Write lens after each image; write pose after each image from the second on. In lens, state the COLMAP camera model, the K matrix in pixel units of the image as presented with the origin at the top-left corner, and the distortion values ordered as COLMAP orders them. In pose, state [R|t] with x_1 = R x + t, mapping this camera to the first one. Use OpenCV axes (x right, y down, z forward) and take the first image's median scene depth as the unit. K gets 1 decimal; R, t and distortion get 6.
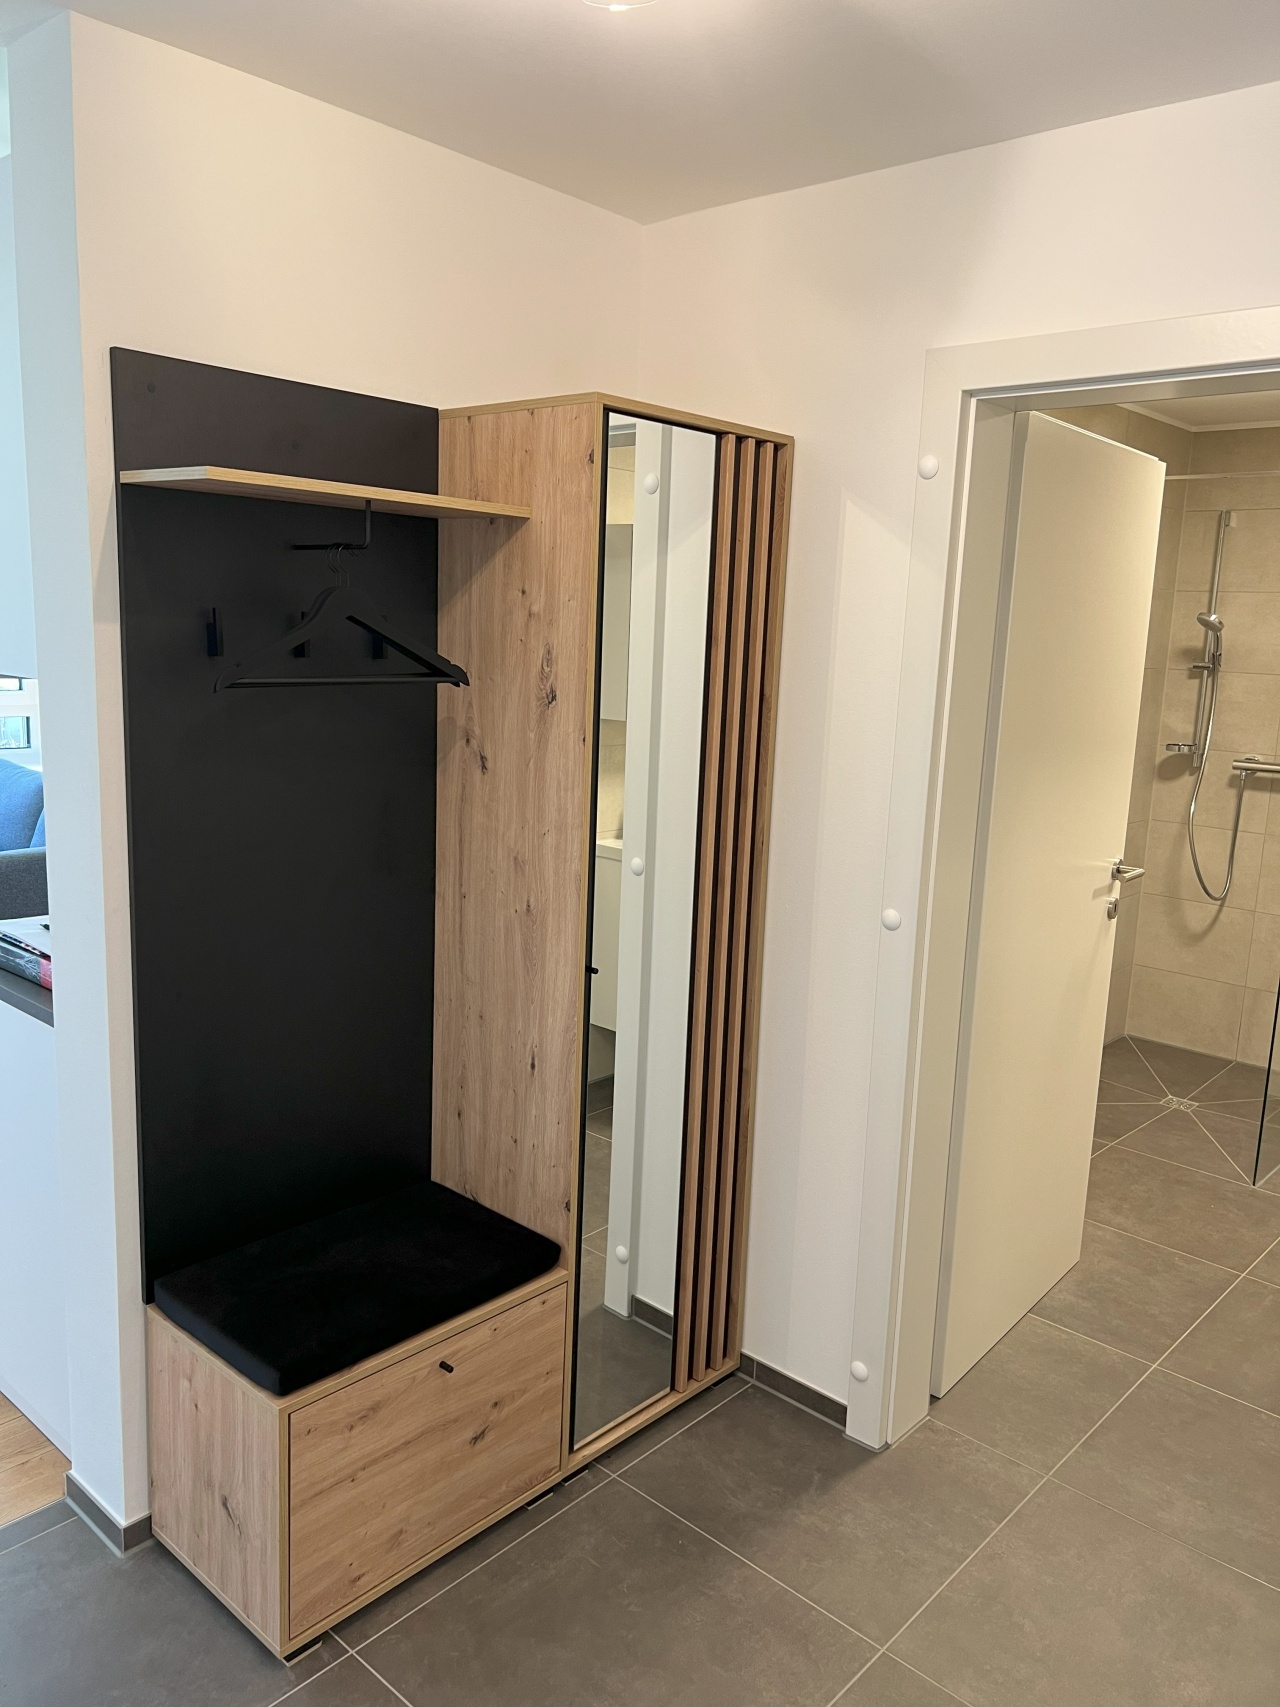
lens RADIAL K [[1293.3, 0, 657.8], [0, 1293.3, 855.0], [0, 0, 1]] dist [0.021448, -0.004682]
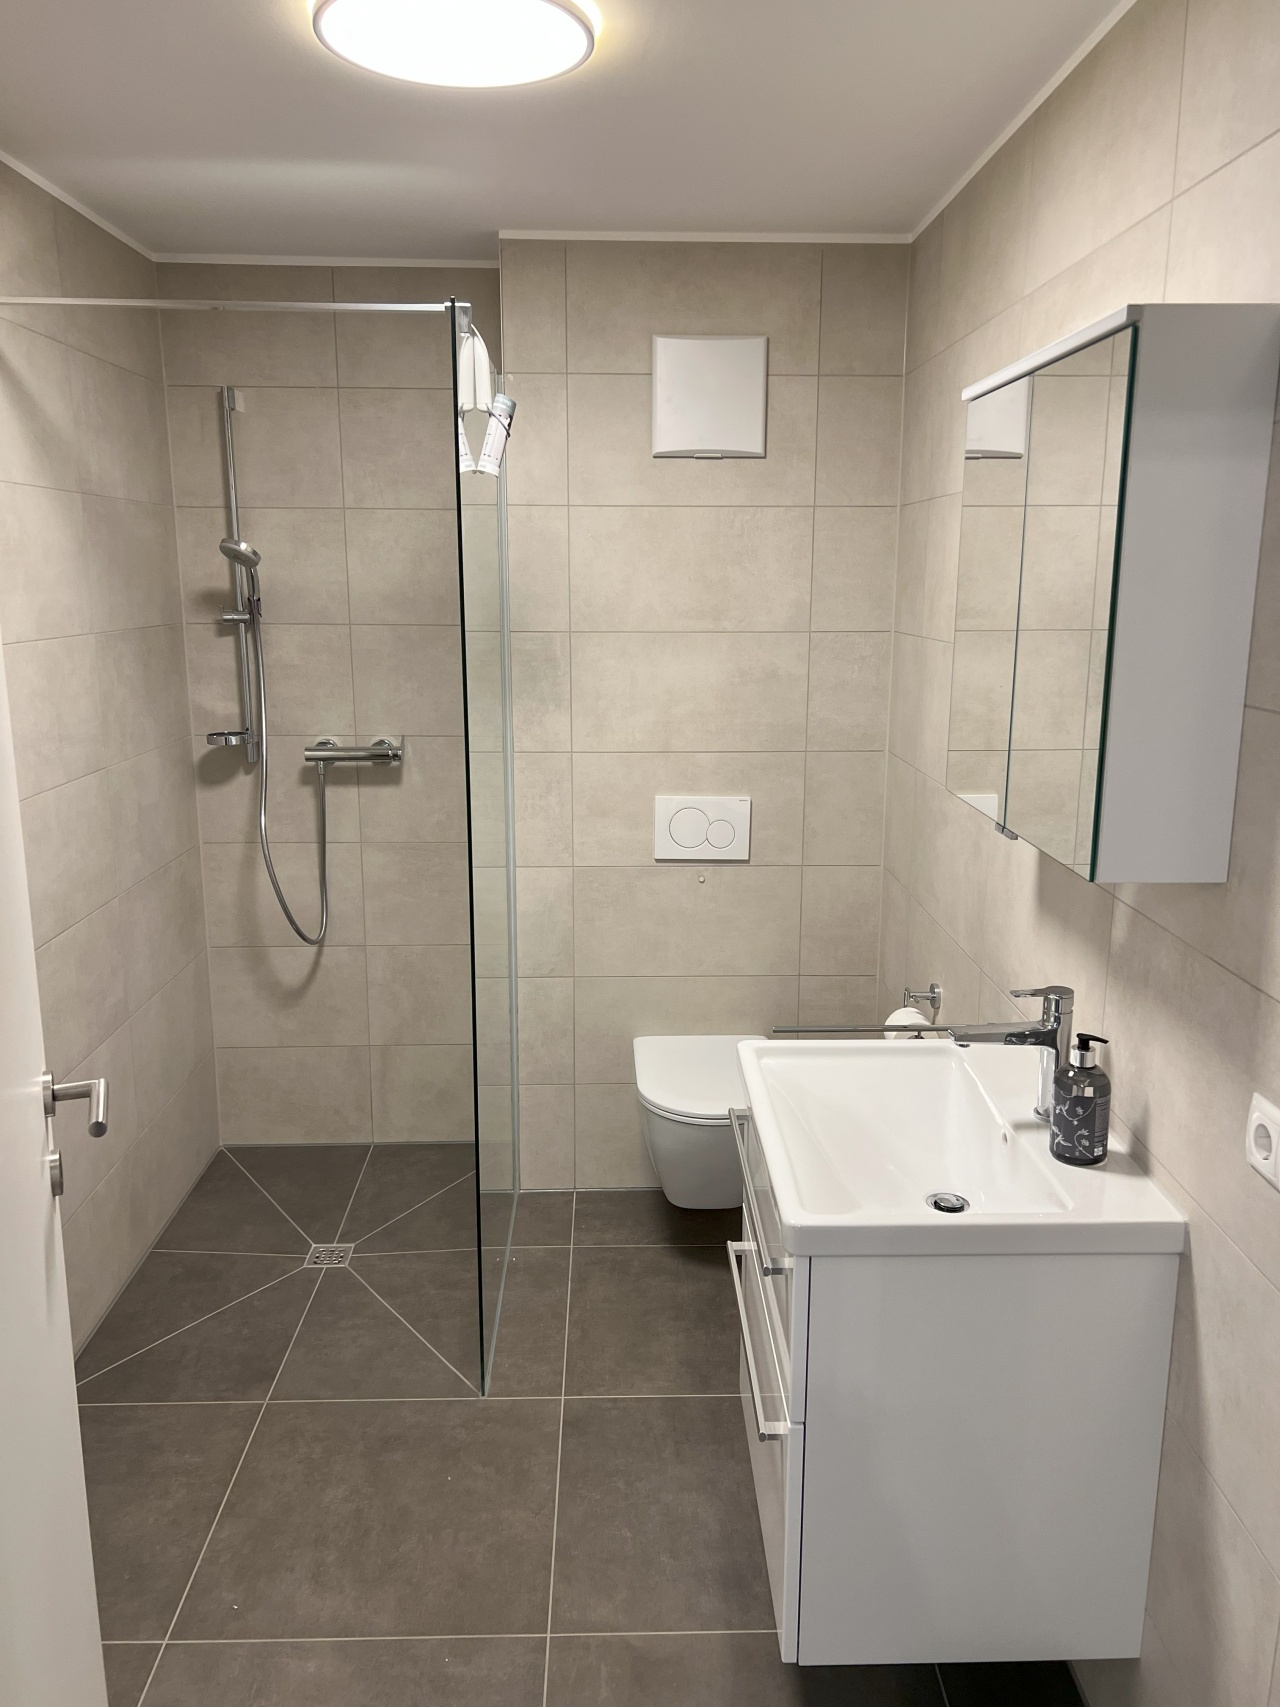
lens RADIAL K [[1293.3, 0, 657.8], [0, 1293.3, 855.0], [0, 0, 1]] dist [0.021448, -0.004682]
pose [[0.723833, -0.185789, 0.664491, 0.100782], [0.148919, 0.982433, 0.112466, -0.065638], [-0.673713, 0.017549, 0.738785, 0.343111]]
